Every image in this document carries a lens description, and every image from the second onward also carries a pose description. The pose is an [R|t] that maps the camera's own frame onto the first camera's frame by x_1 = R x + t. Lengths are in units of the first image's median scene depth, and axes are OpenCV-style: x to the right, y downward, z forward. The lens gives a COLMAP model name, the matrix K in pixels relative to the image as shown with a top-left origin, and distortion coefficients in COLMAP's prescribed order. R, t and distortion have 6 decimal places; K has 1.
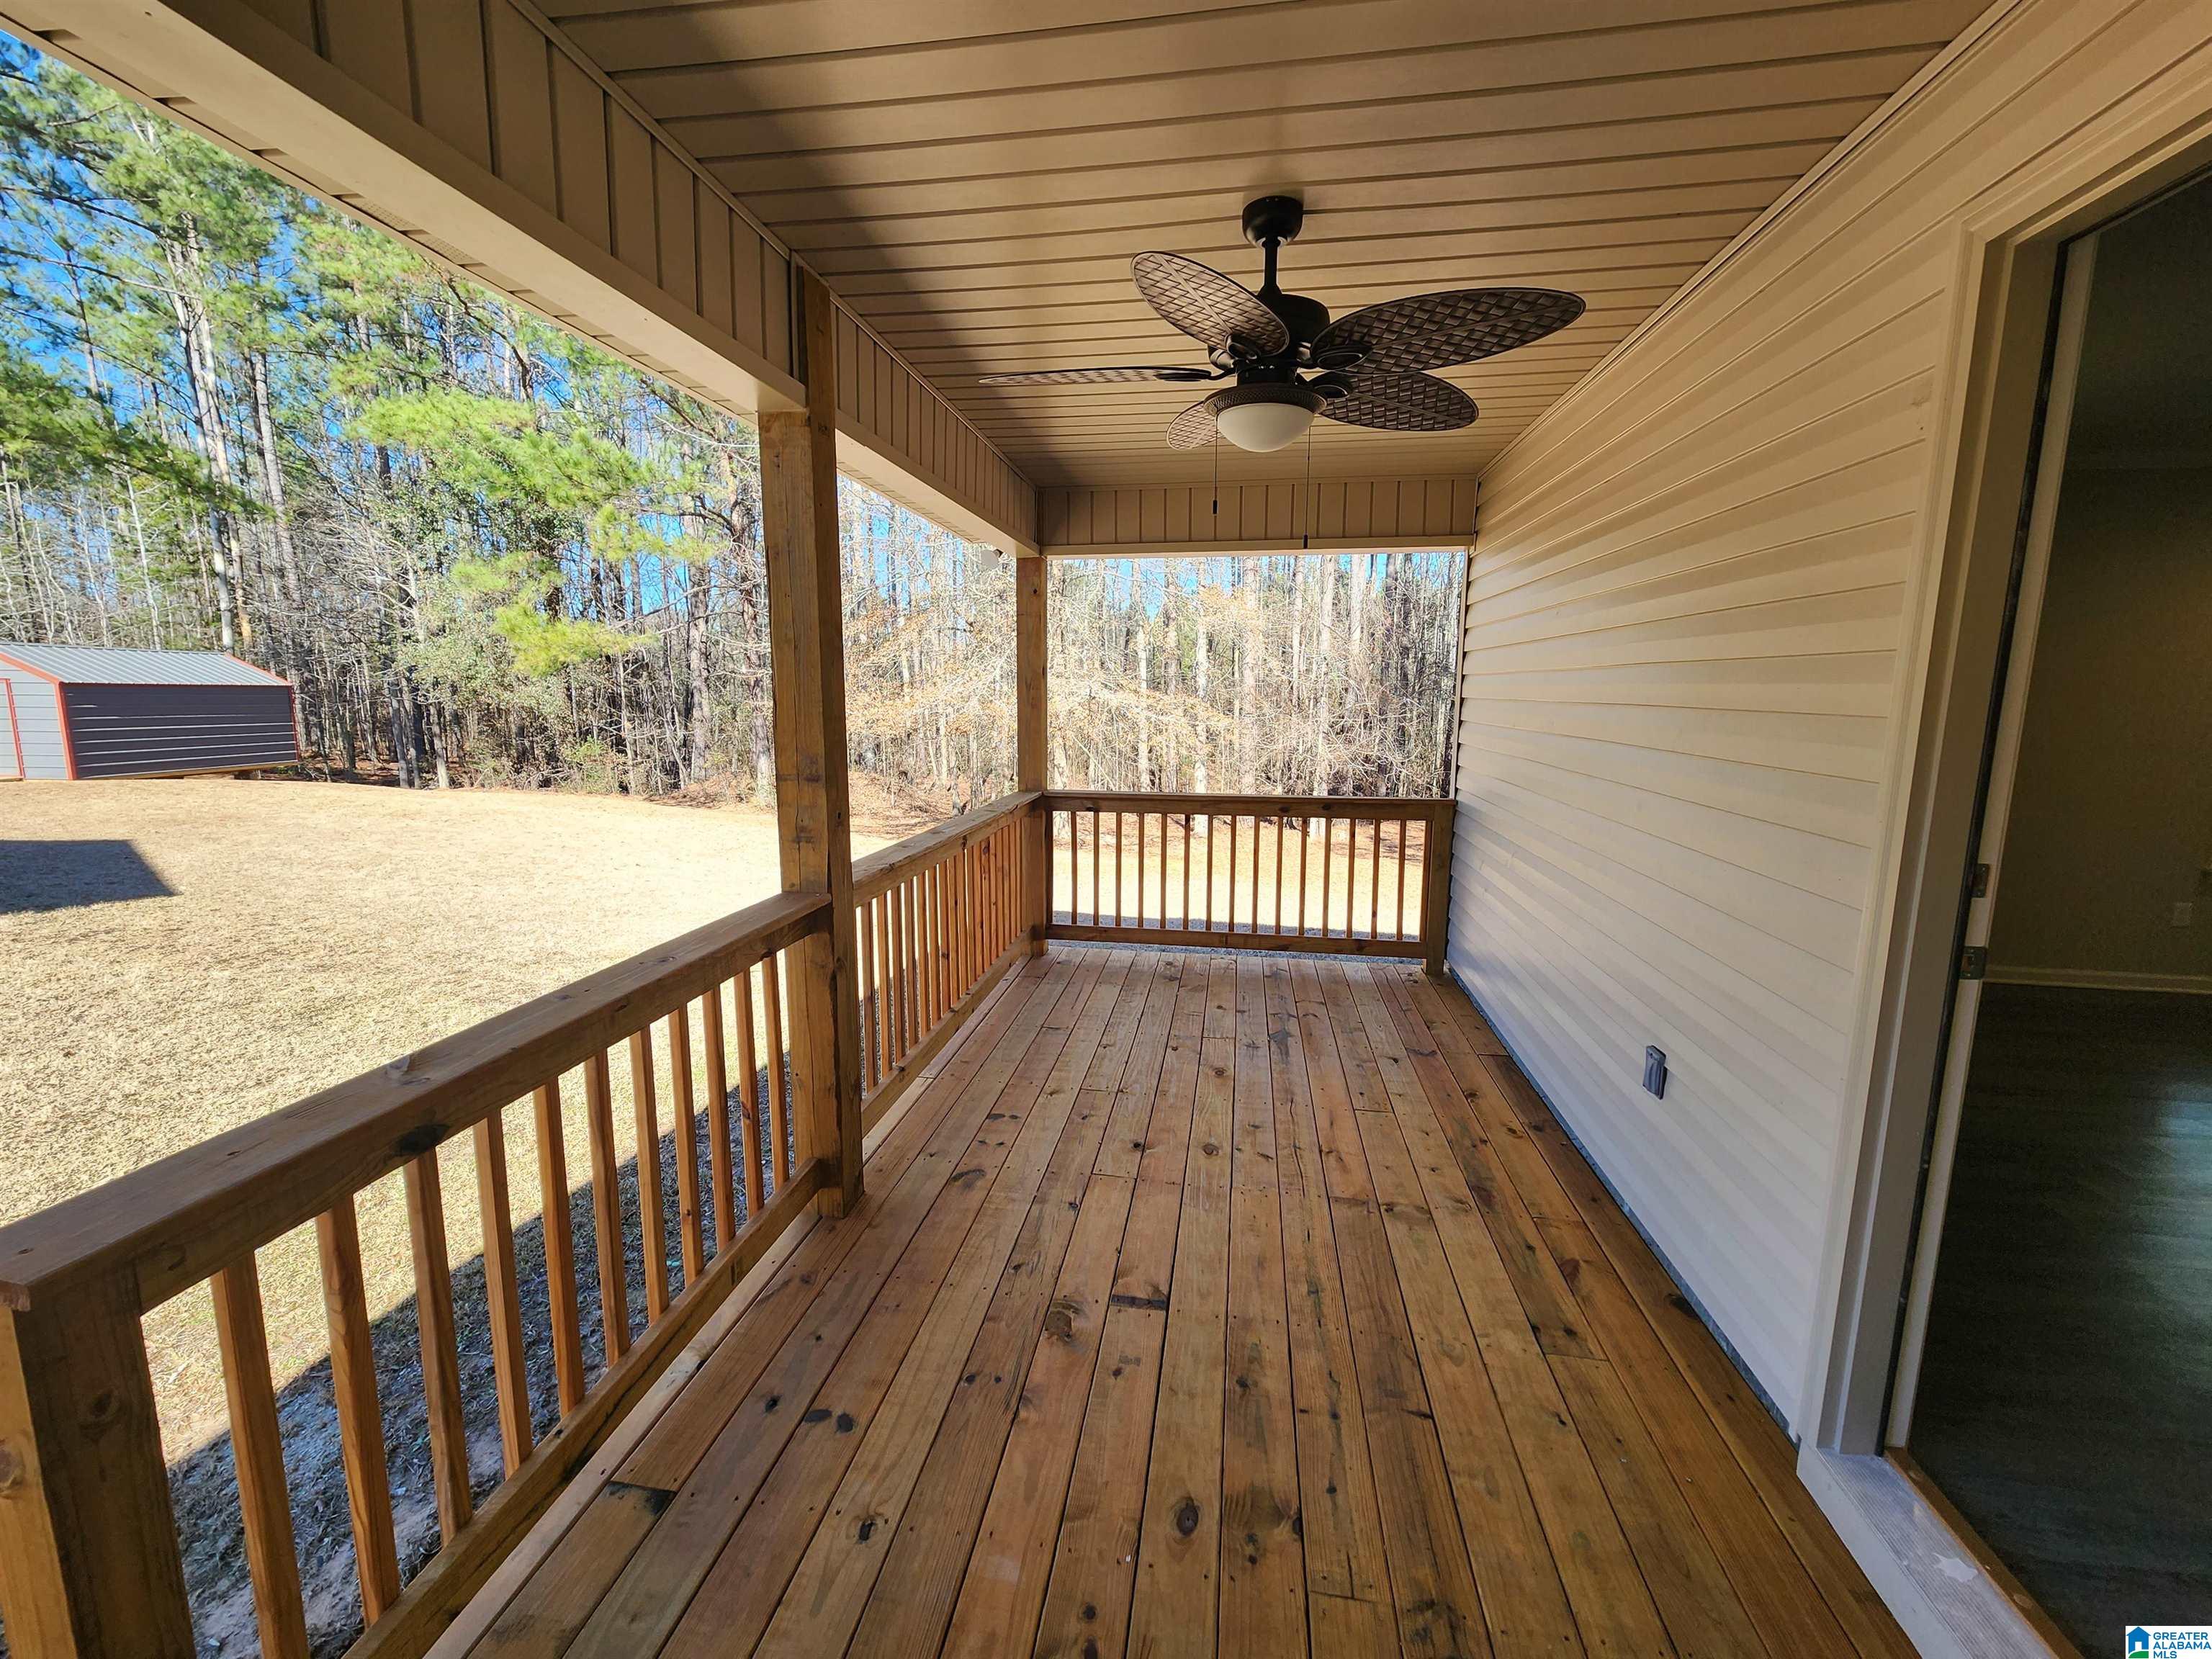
lens RADIAL K [[909.6, 0, 1102.1], [0, 909.6, 822.3], [0, 0, 1]] dist [-0.002454, 0.001422]
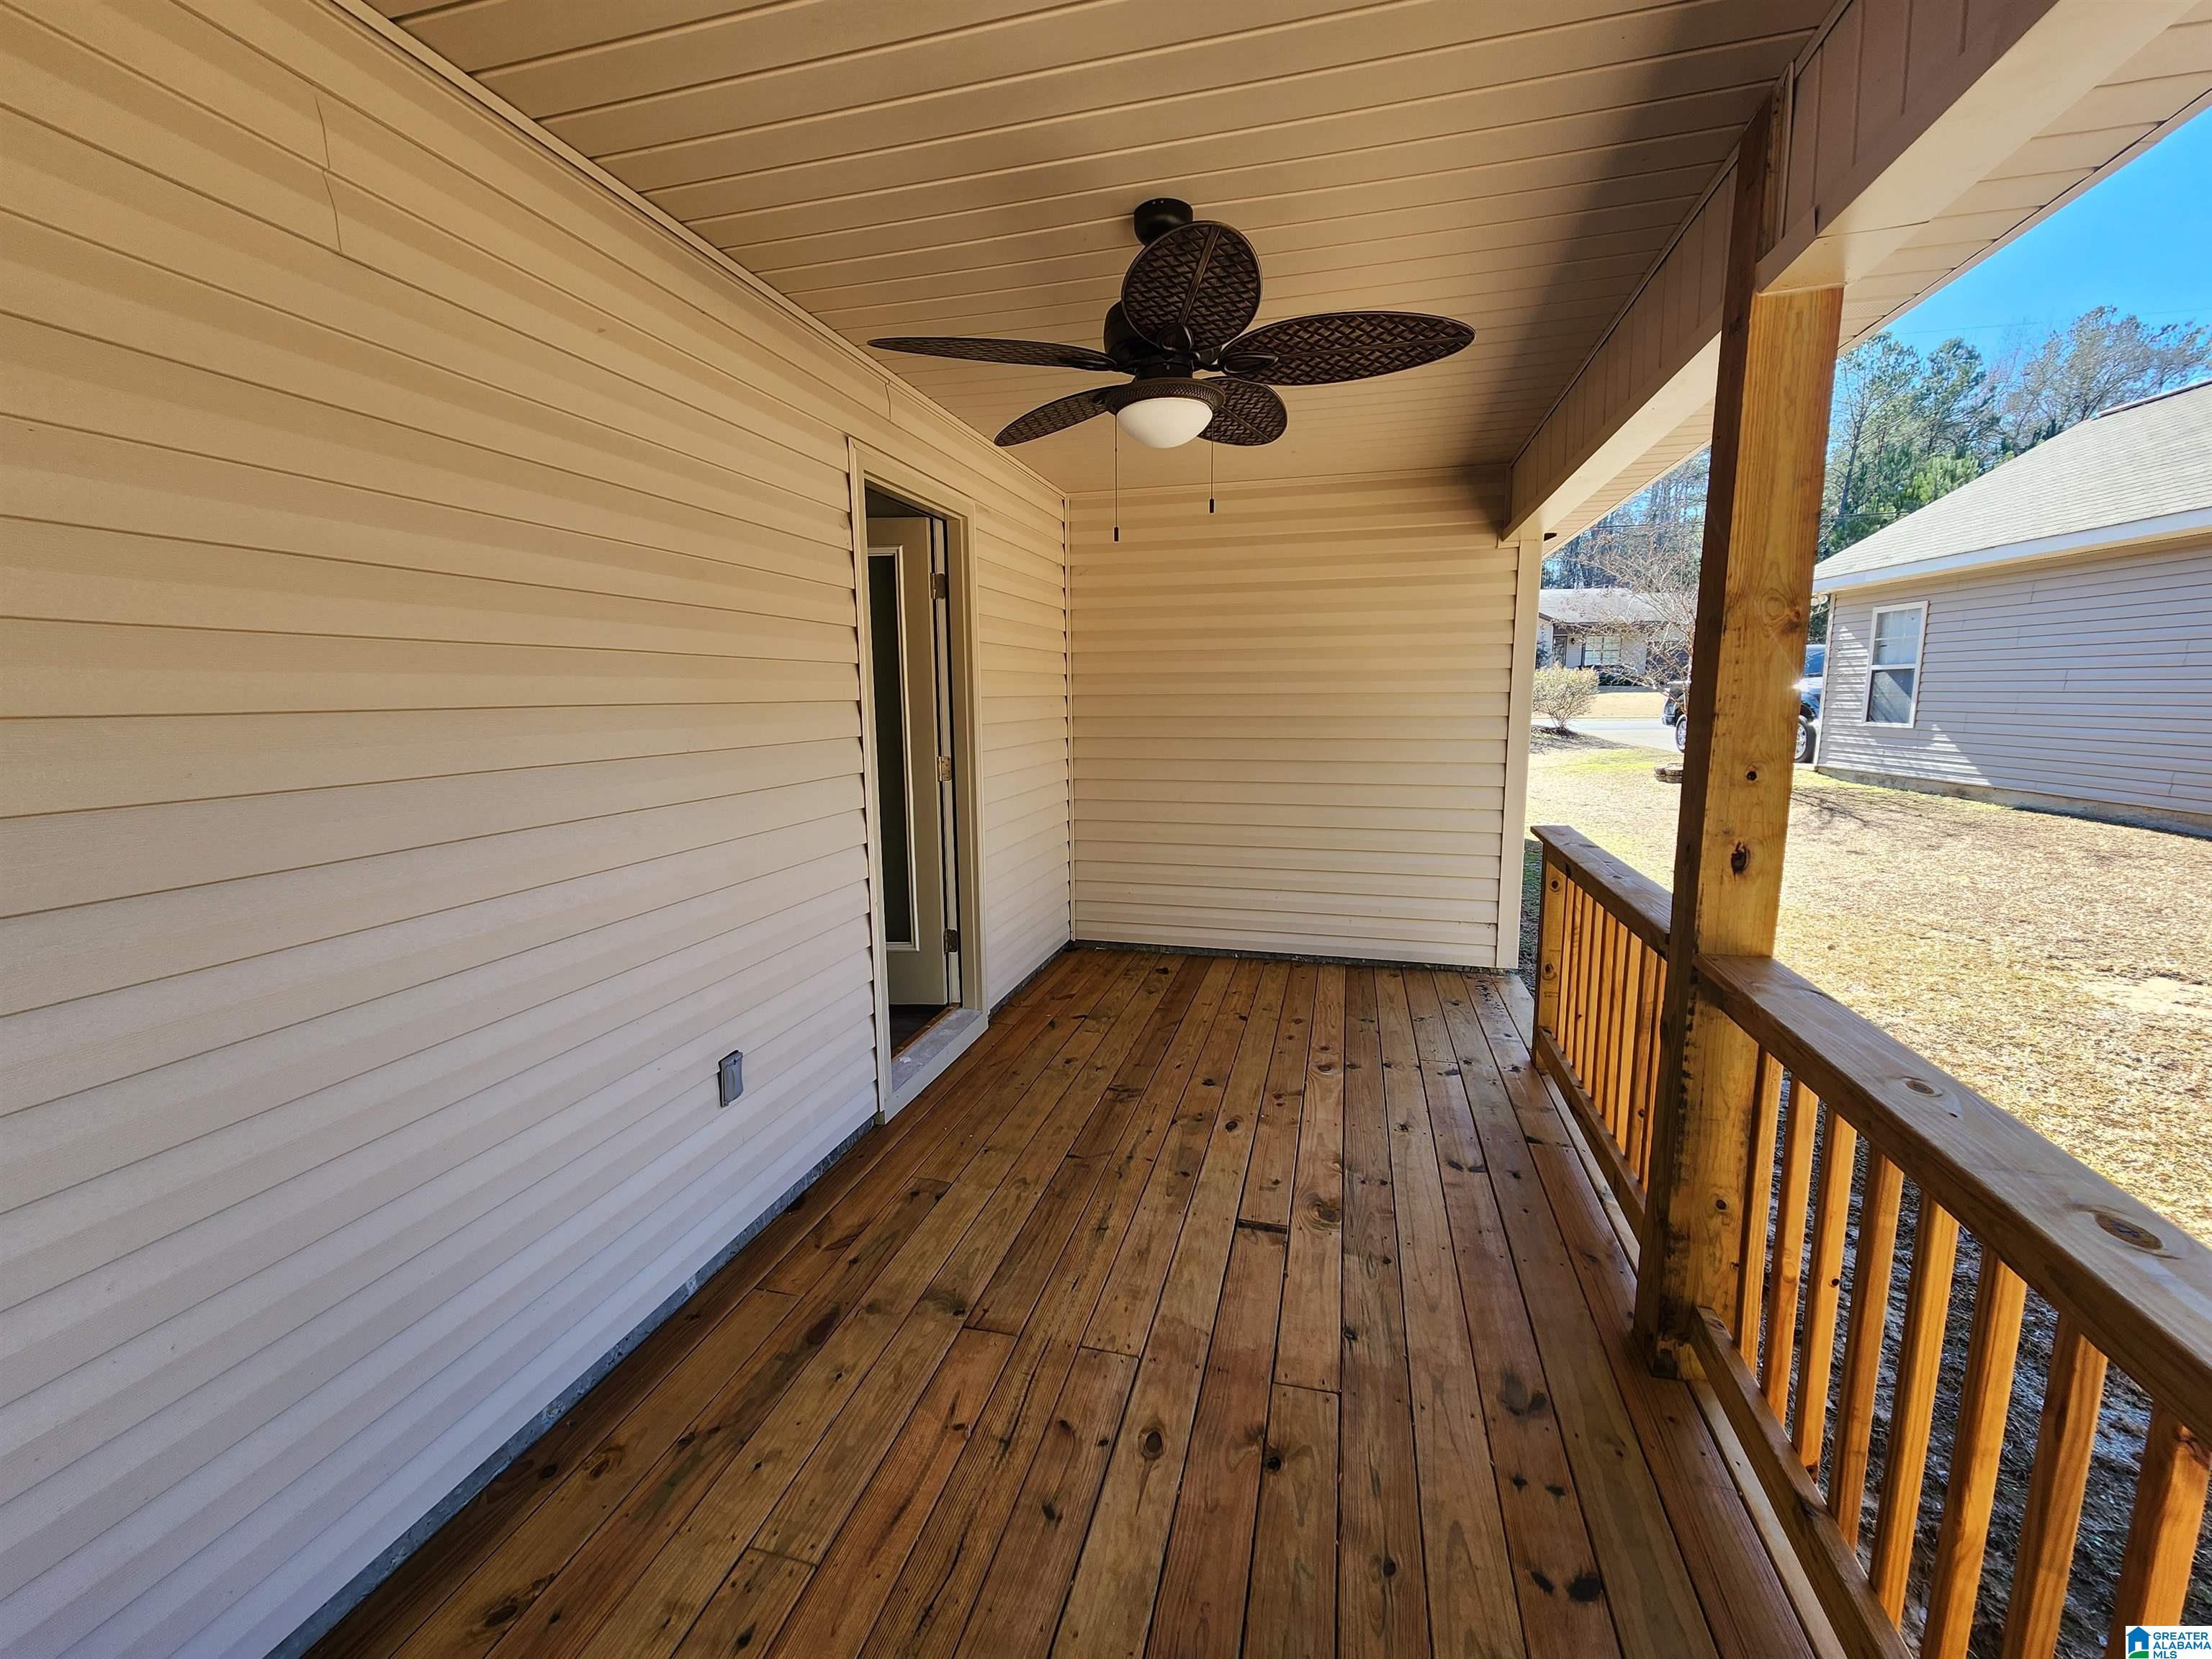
lens RADIAL K [[909.6, 0, 1103.6], [0, 909.6, 826.8], [0, 0, 1]] dist [-0.002454, 0.001422]
pose [[-0.994397, -0.012193, 0.105008, 0.127319], [0.019073, 0.956330, 0.291665, -0.286470], [-0.103979, 0.292034, -0.950739, 2.010101]]
